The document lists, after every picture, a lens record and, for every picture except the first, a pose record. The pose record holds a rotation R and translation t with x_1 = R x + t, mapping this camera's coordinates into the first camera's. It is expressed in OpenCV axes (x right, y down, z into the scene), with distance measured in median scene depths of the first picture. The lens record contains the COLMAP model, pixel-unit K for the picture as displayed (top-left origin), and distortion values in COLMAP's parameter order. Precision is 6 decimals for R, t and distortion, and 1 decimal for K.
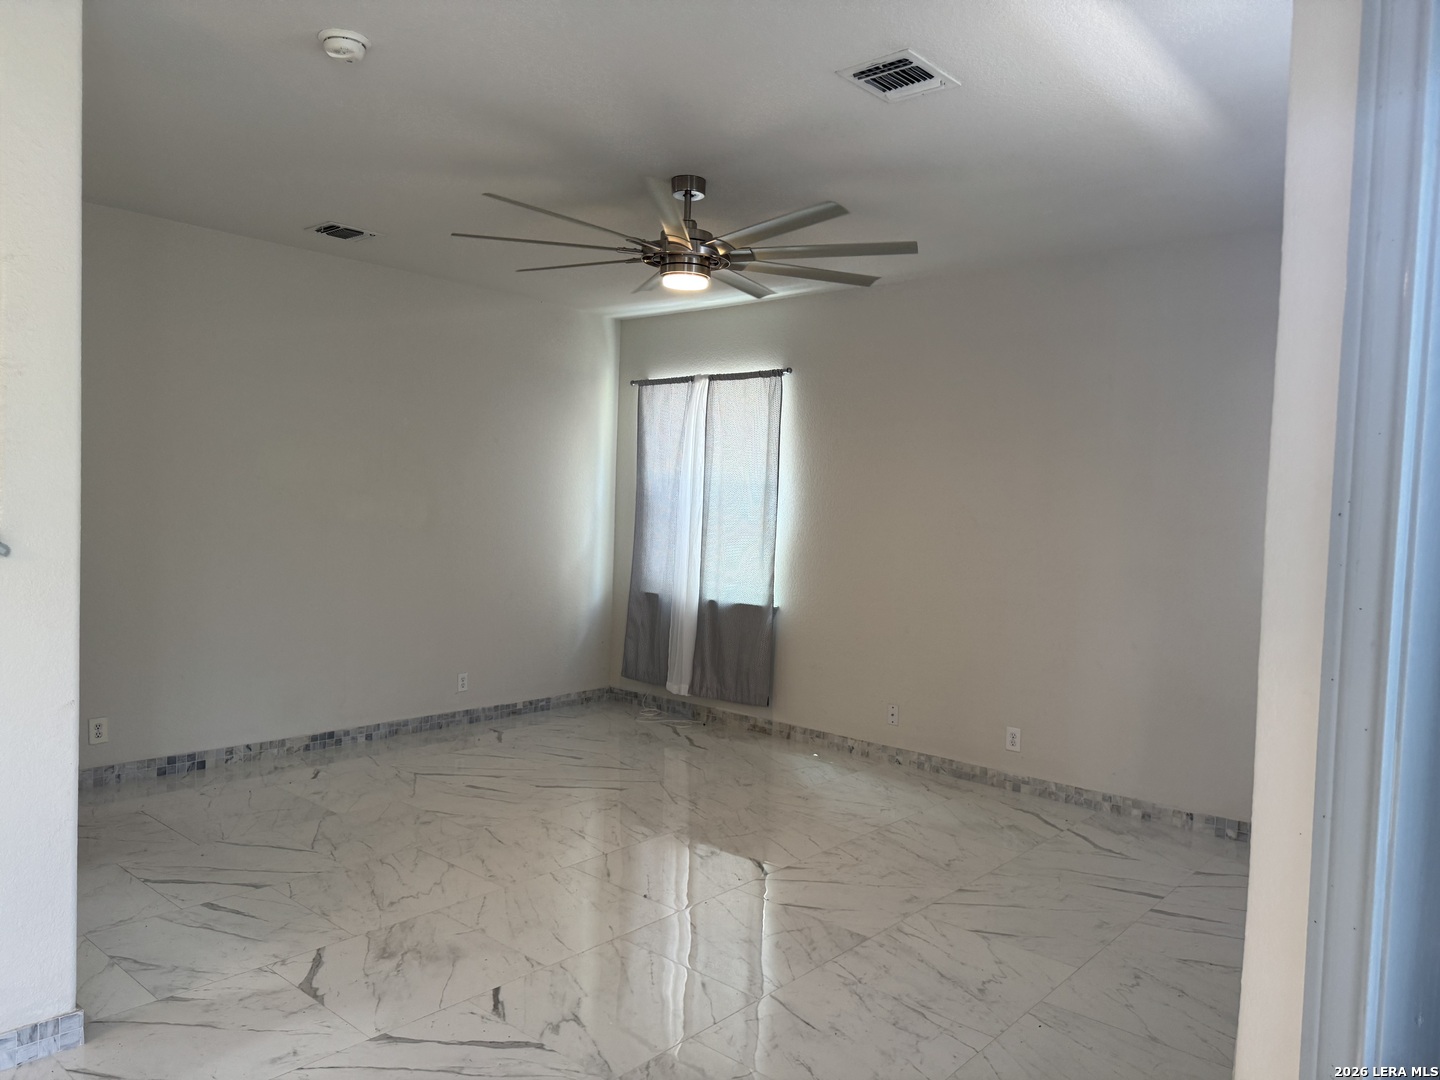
lens RADIAL K [[1010.6, 0, 706.2], [0, 1010.6, 551.1], [0, 0, 1]] dist [0.082738, -0.102129]
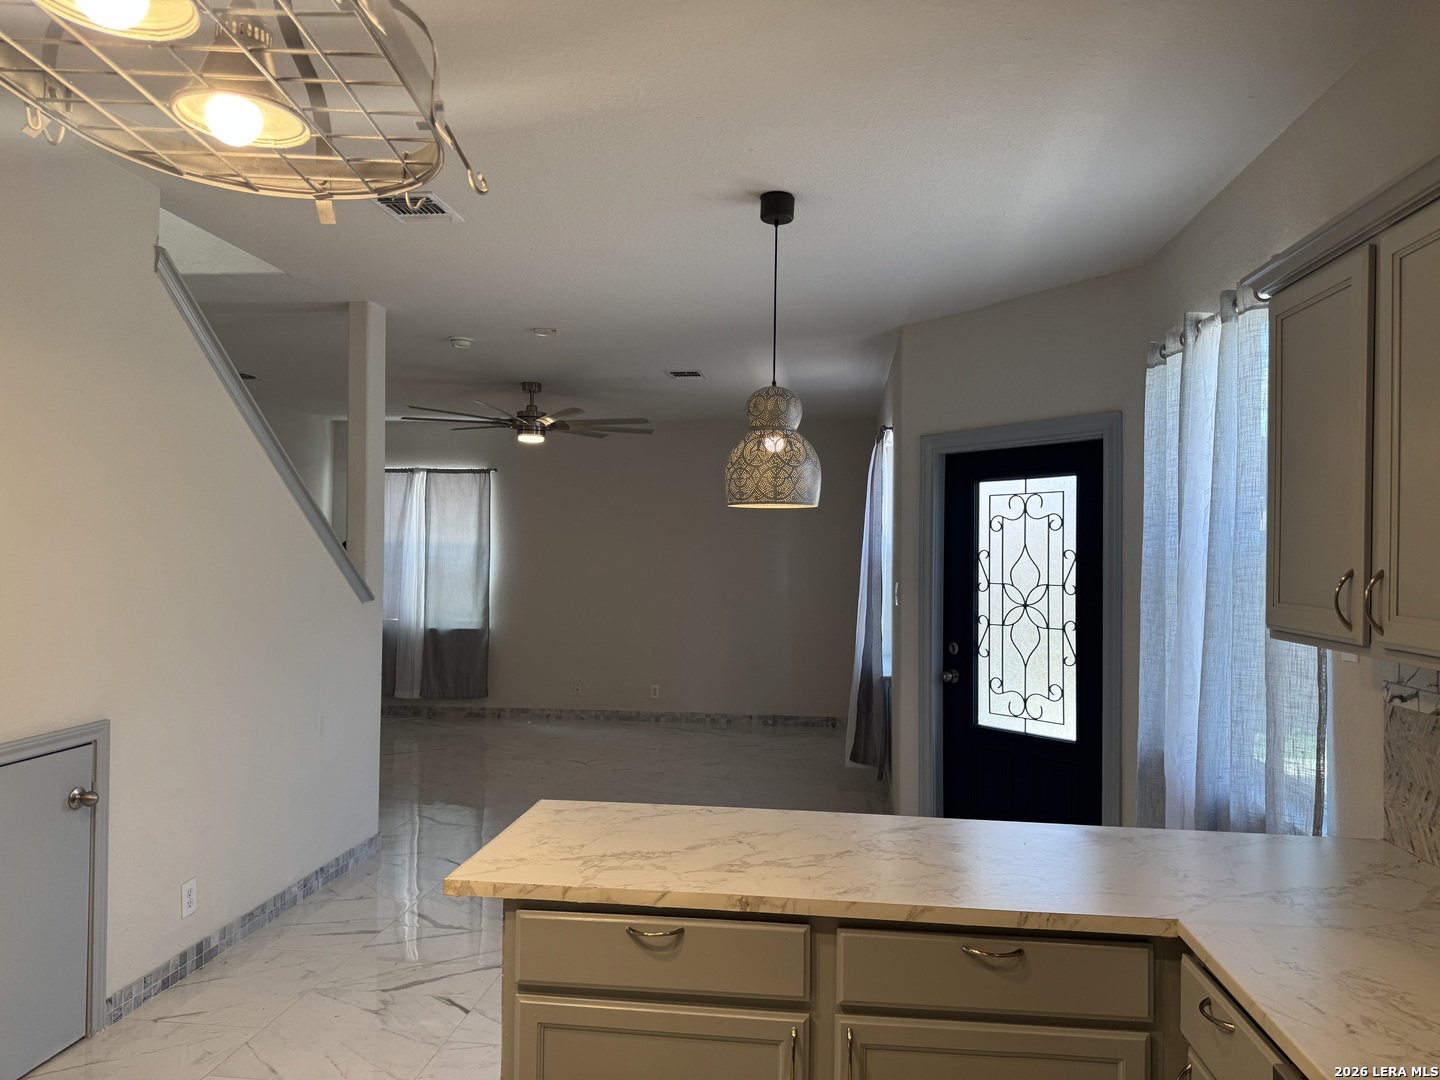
lens RADIAL K [[1010.6, 0, 718.5], [0, 1010.6, 528.5], [0, 0, 1]] dist [0.082738, -0.102129]
pose [[0.816348, -0.006936, 0.577519, -0.519041], [0.043980, 0.997771, -0.050184, -0.001245], [-0.575884, 0.066367, 0.814833, -0.415557]]
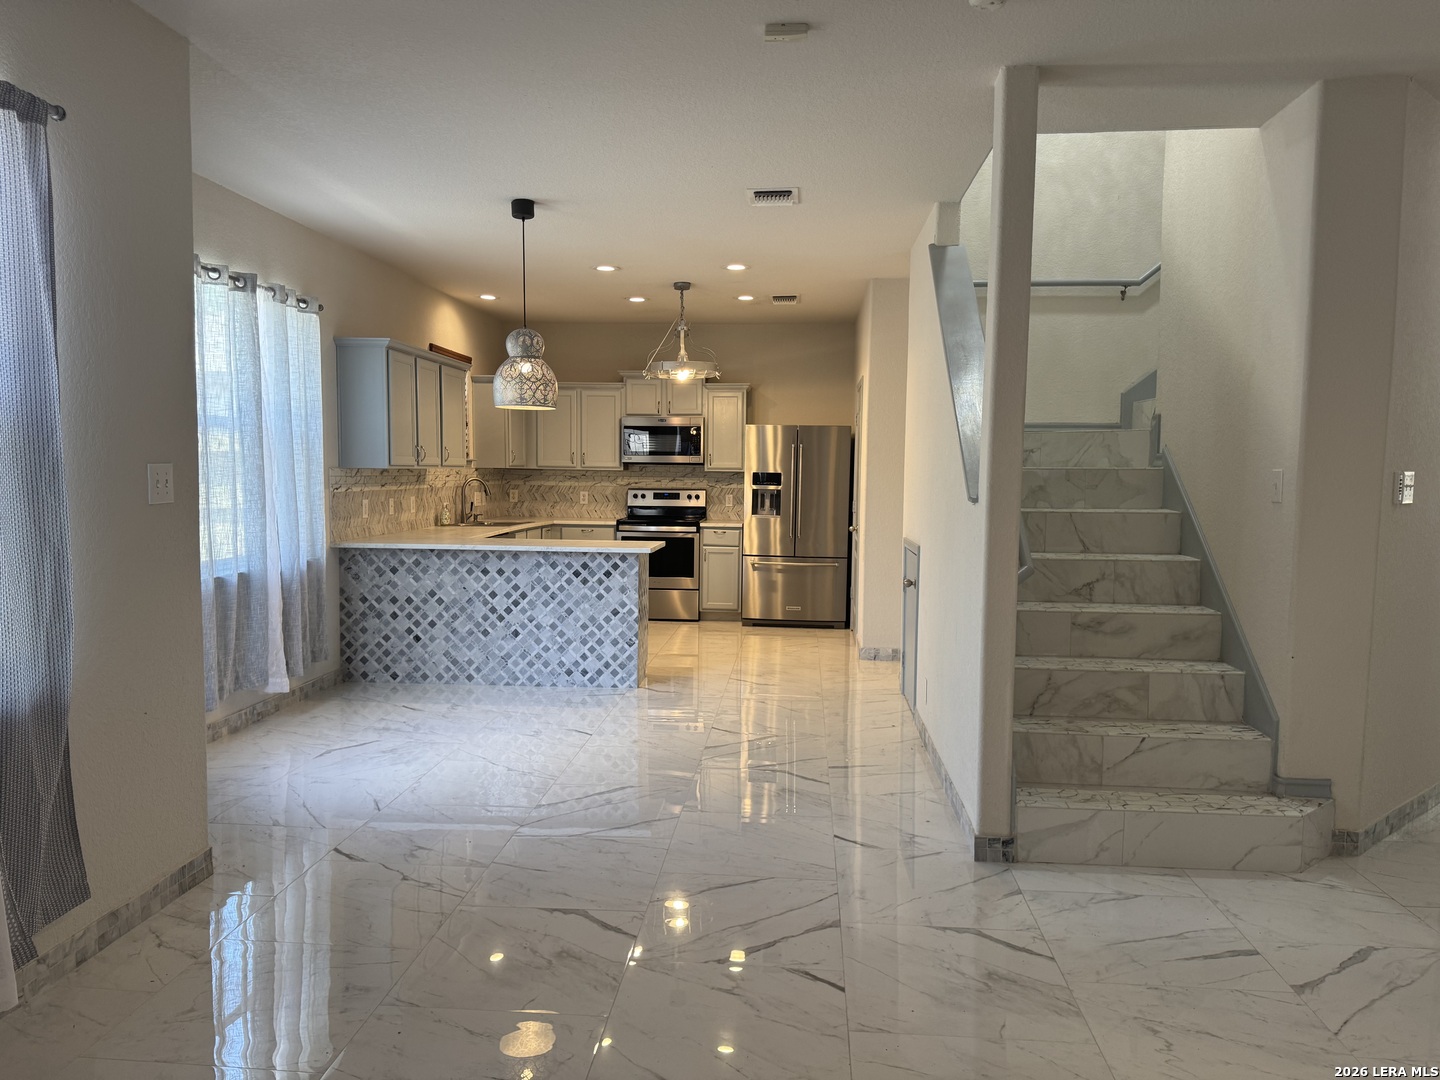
lens RADIAL K [[1010.6, 0, 724.3], [0, 1010.6, 538.1], [0, 0, 1]] dist [0.082738, -0.102129]
pose [[-0.791937, 0.000663, -0.610602, 0.216723], [-0.071098, 0.993097, 0.093290, -0.022581], [0.606449, 0.117293, -0.786423, 0.806758]]
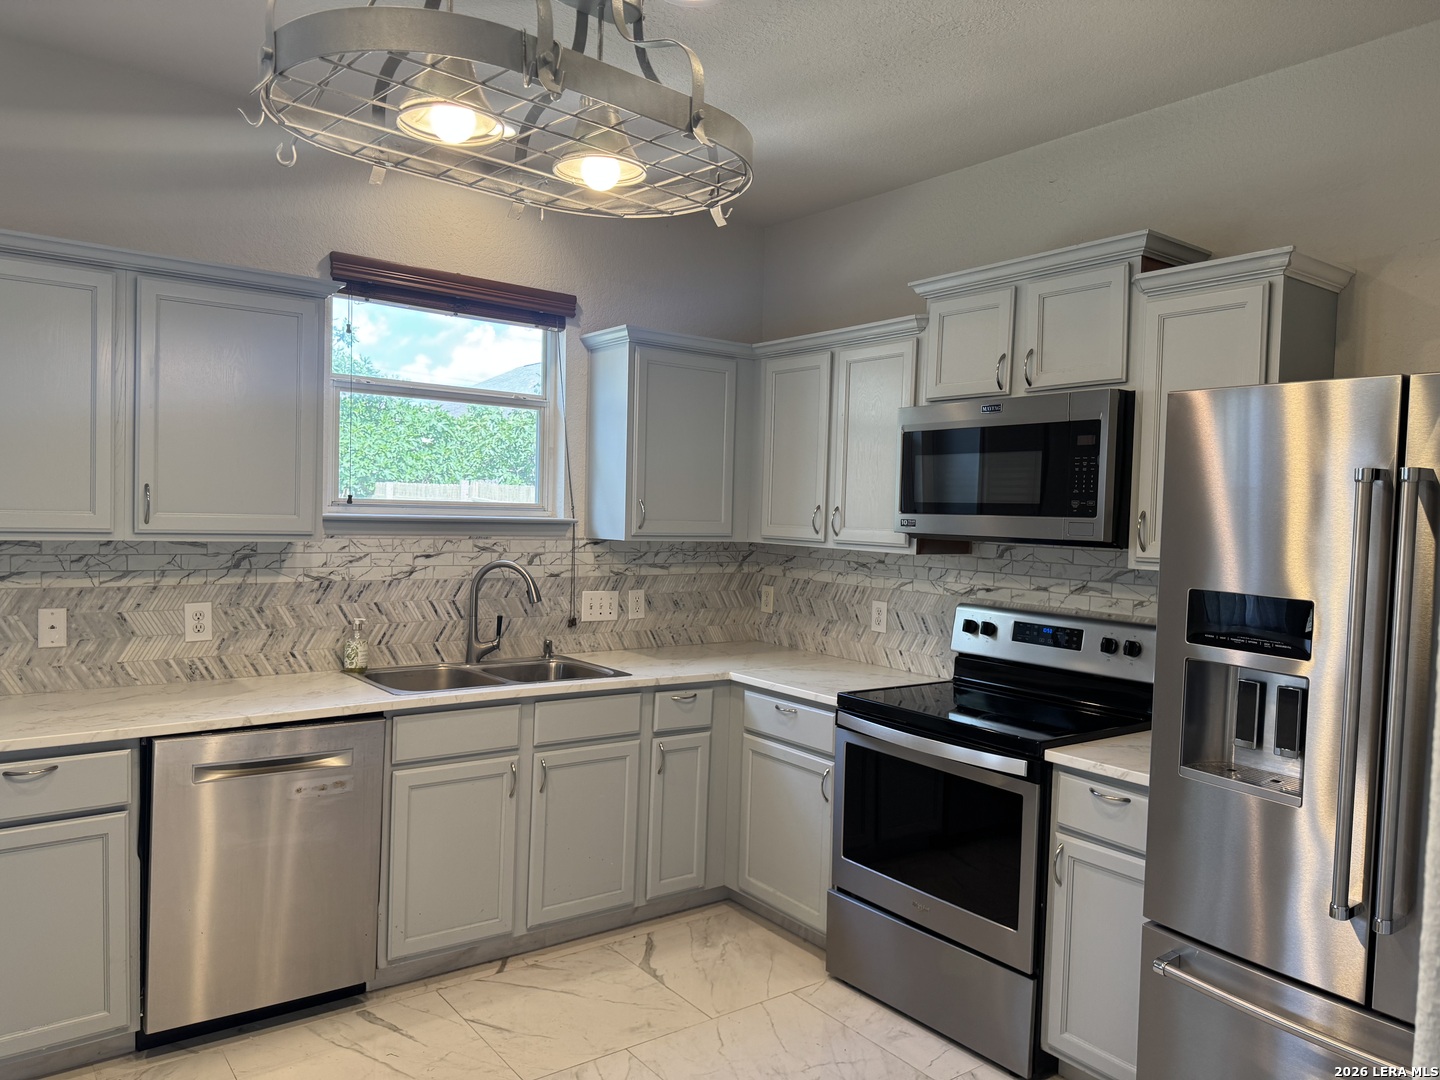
lens RADIAL K [[1010.6, 0, 708.7], [0, 1010.6, 546.2], [0, 0, 1]] dist [0.082738, -0.102129]
pose [[-0.978124, -0.067677, 0.196708, -0.598997], [-0.048890, 0.993901, 0.098849, -0.025753], [-0.202198, 0.087069, -0.975467, 0.063296]]
